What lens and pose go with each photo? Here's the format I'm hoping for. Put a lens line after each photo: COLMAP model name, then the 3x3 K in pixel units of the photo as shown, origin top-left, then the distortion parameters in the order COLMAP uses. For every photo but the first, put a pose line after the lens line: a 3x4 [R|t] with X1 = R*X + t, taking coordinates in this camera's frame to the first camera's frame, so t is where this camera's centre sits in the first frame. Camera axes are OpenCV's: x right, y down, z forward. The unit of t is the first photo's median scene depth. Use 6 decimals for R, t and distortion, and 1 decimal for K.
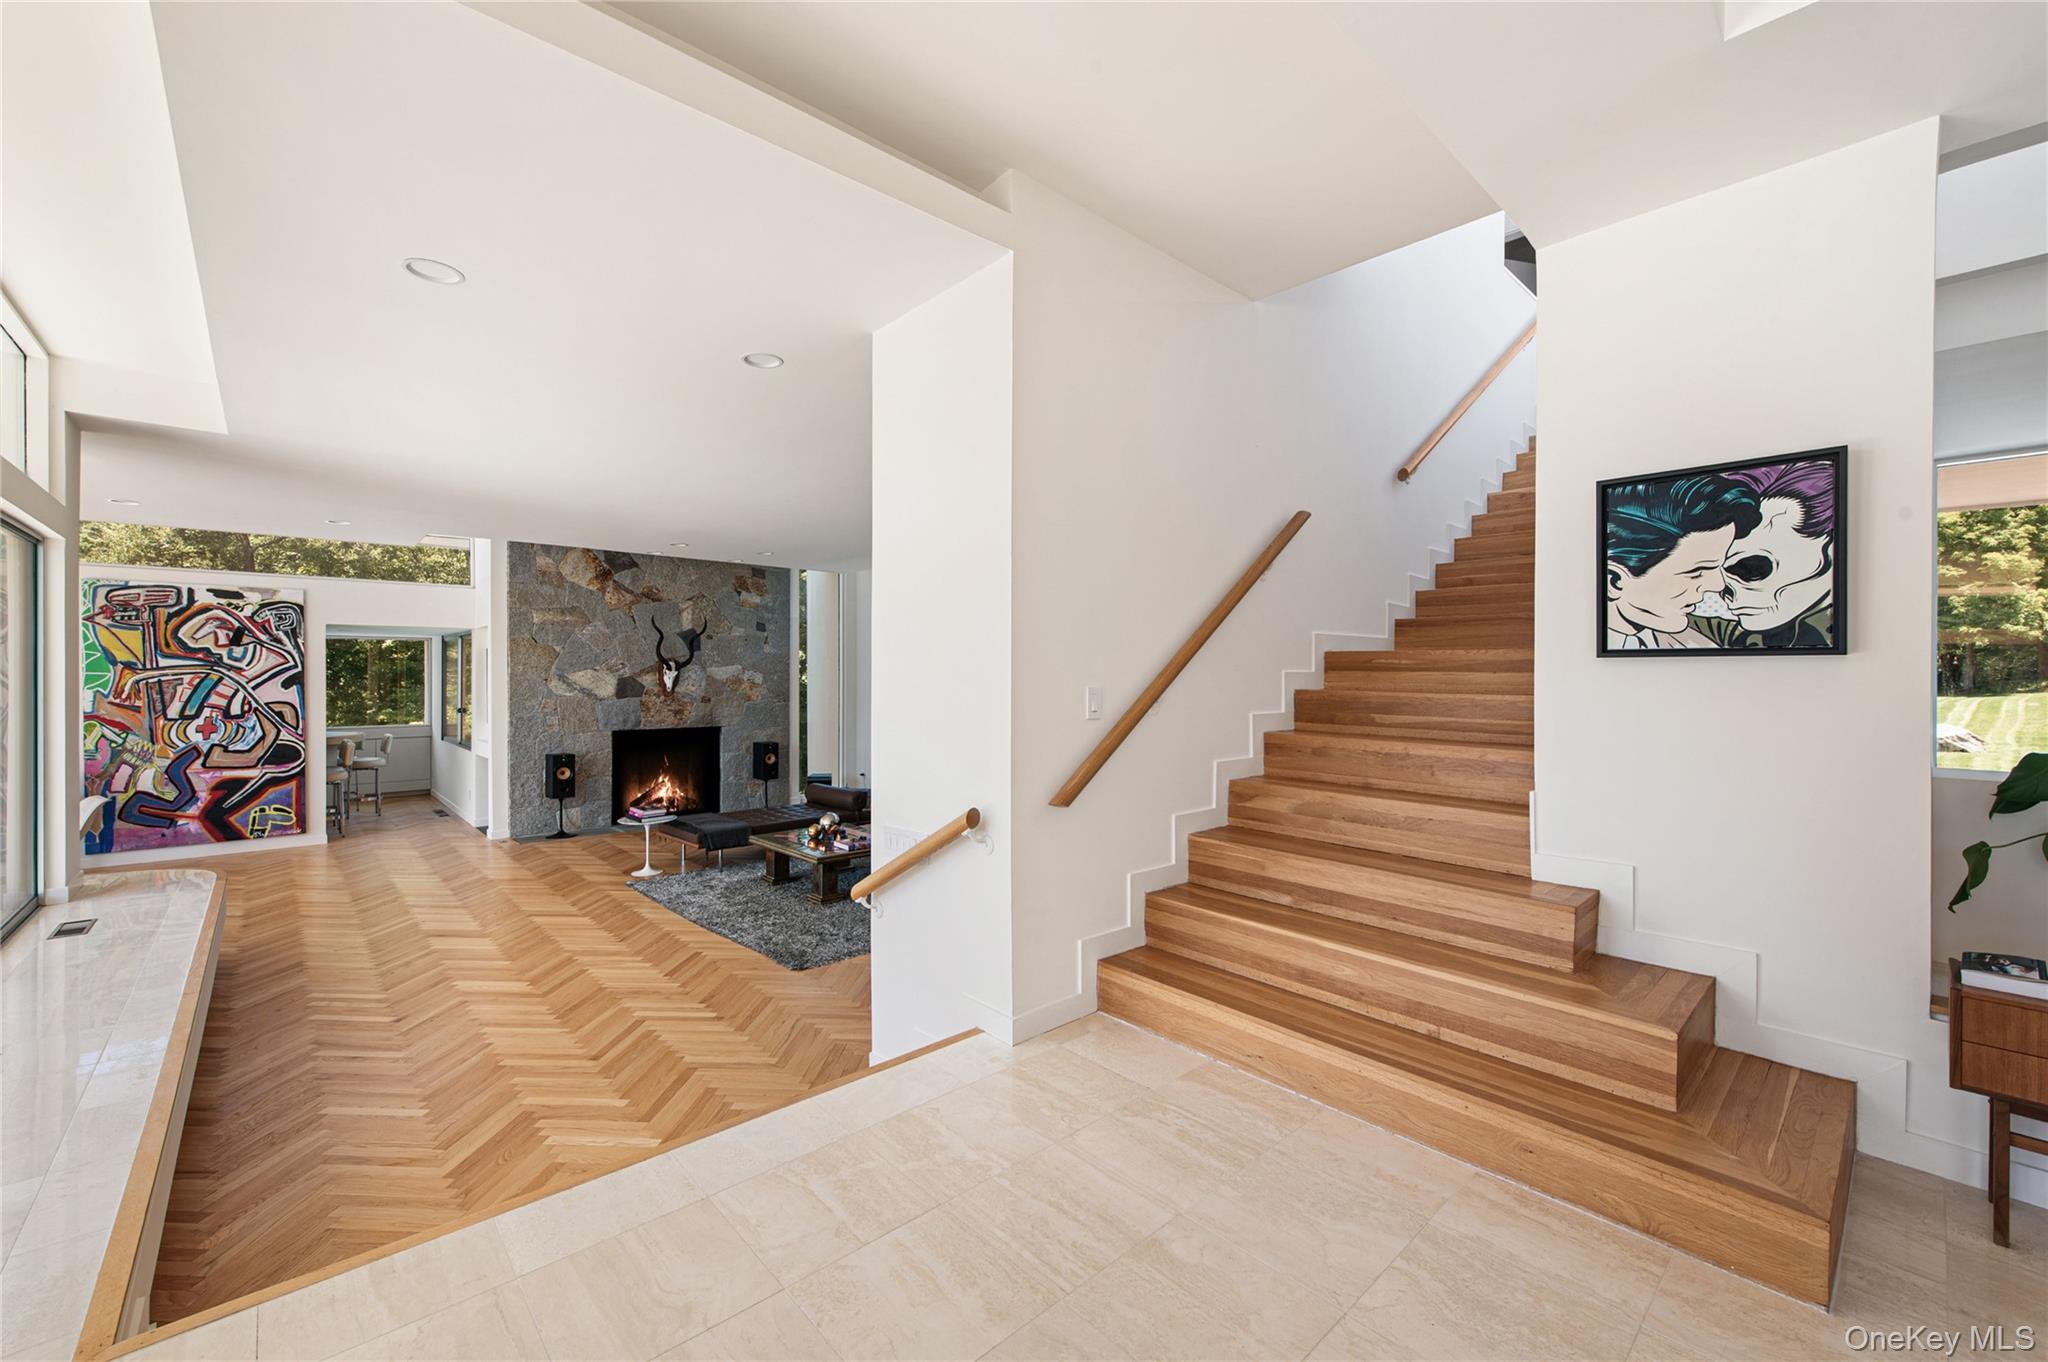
lens RADIAL K [[825.6, 0, 1023.7], [0, 825.6, 677.5], [0, 0, 1]] dist [-0.002658, -0.000377]
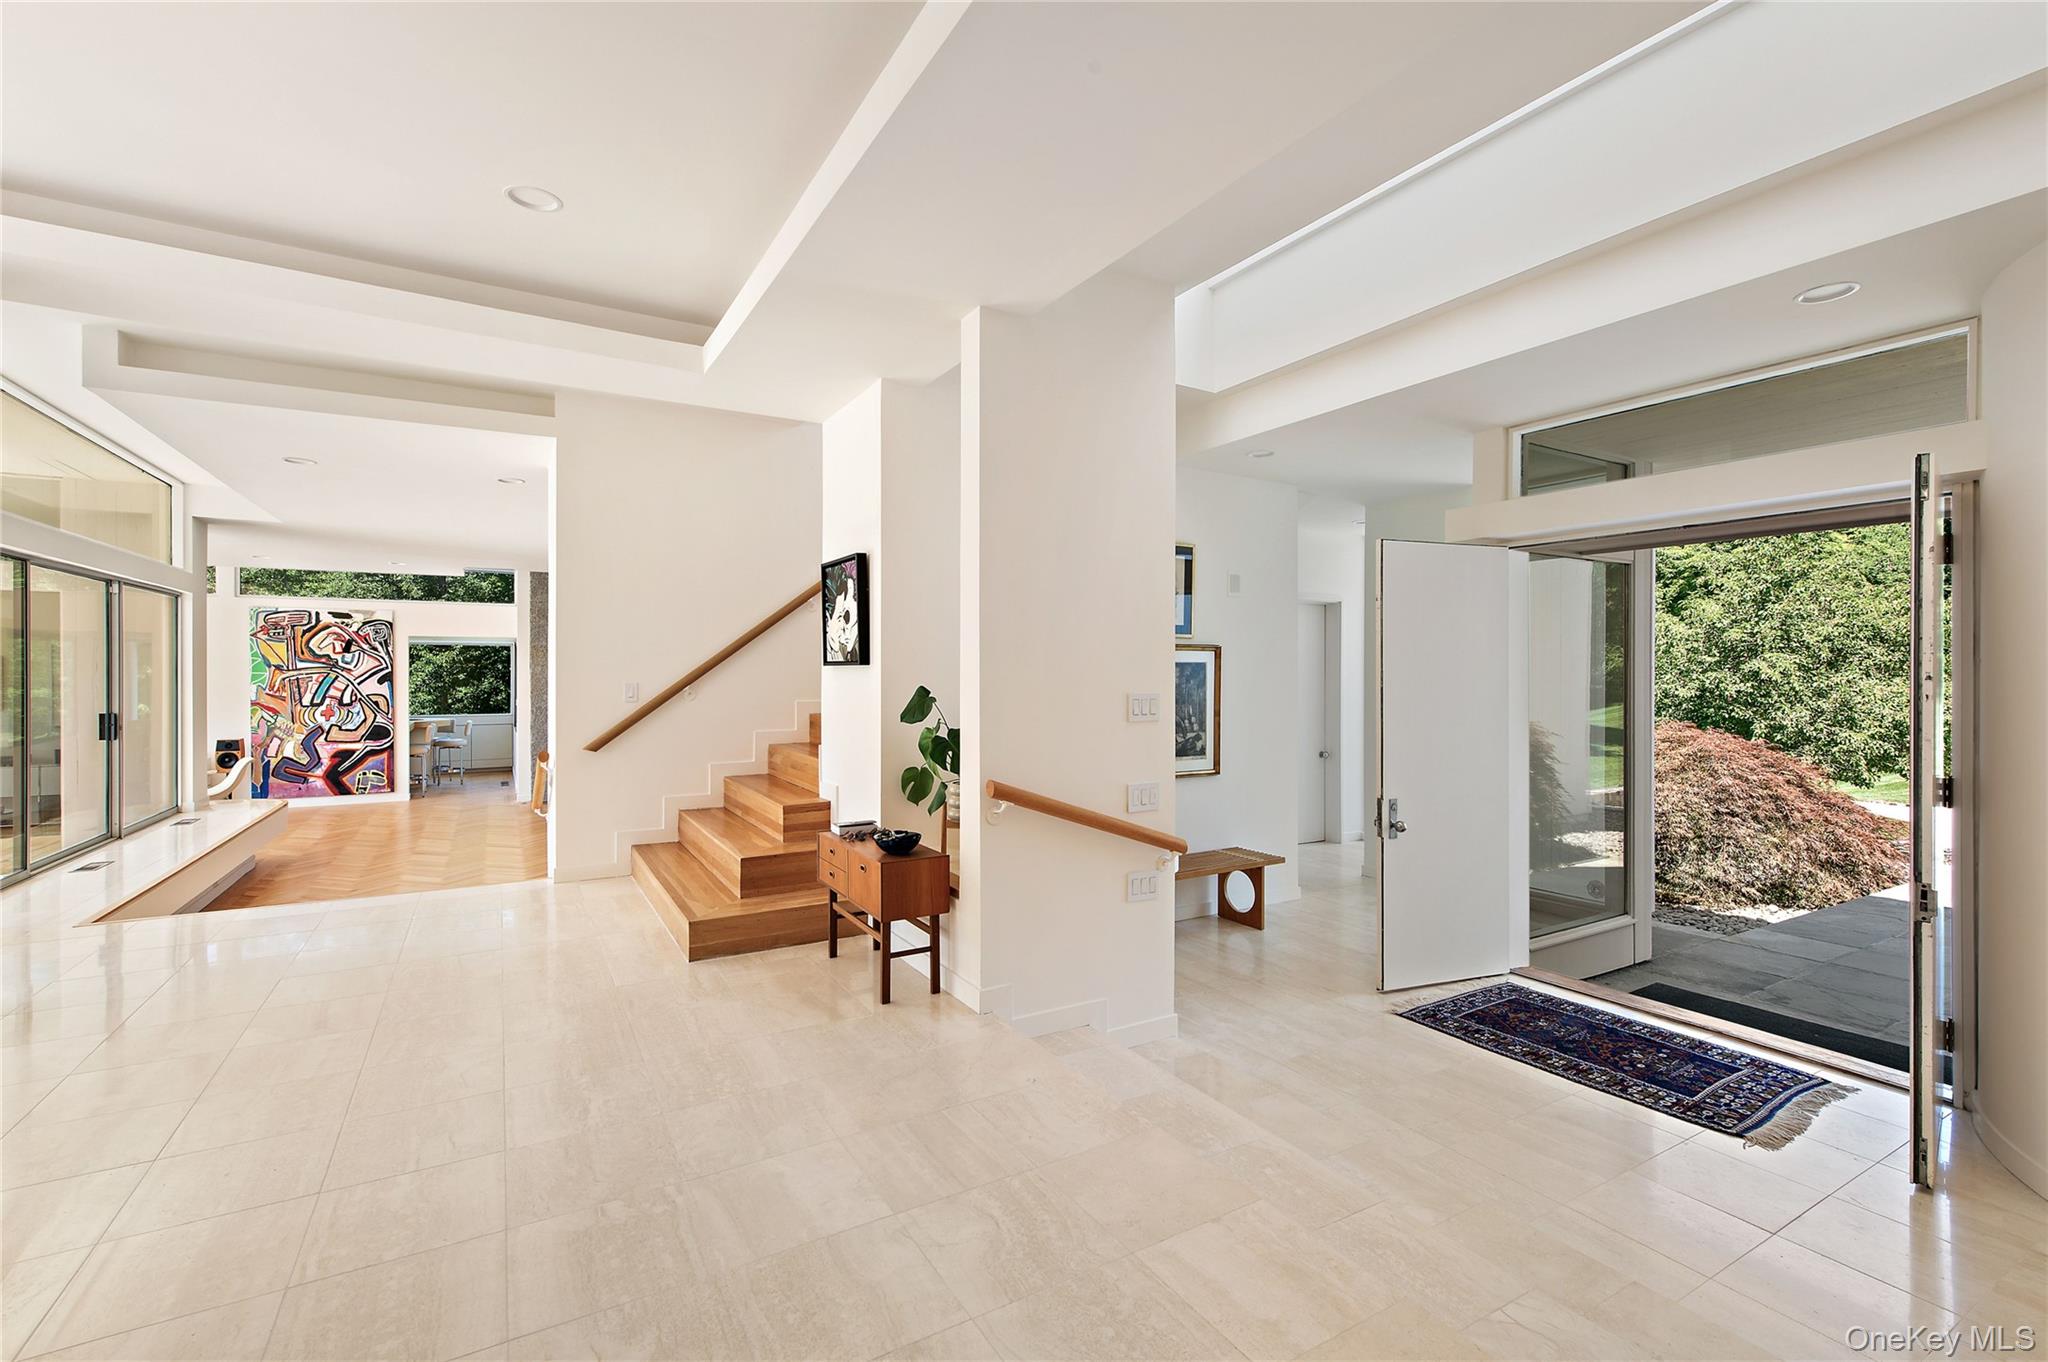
lens RADIAL K [[891.4, 0, 1014.1], [0, 891.4, 677.4], [0, 0, 1]] dist [0.002565, 0.000052]
pose [[0.978151, 0.000783, -0.207896, 0.443096], [-0.000384, 0.999998, 0.001958, -0.001037], [0.207897, -0.001836, 0.978149, -0.224766]]
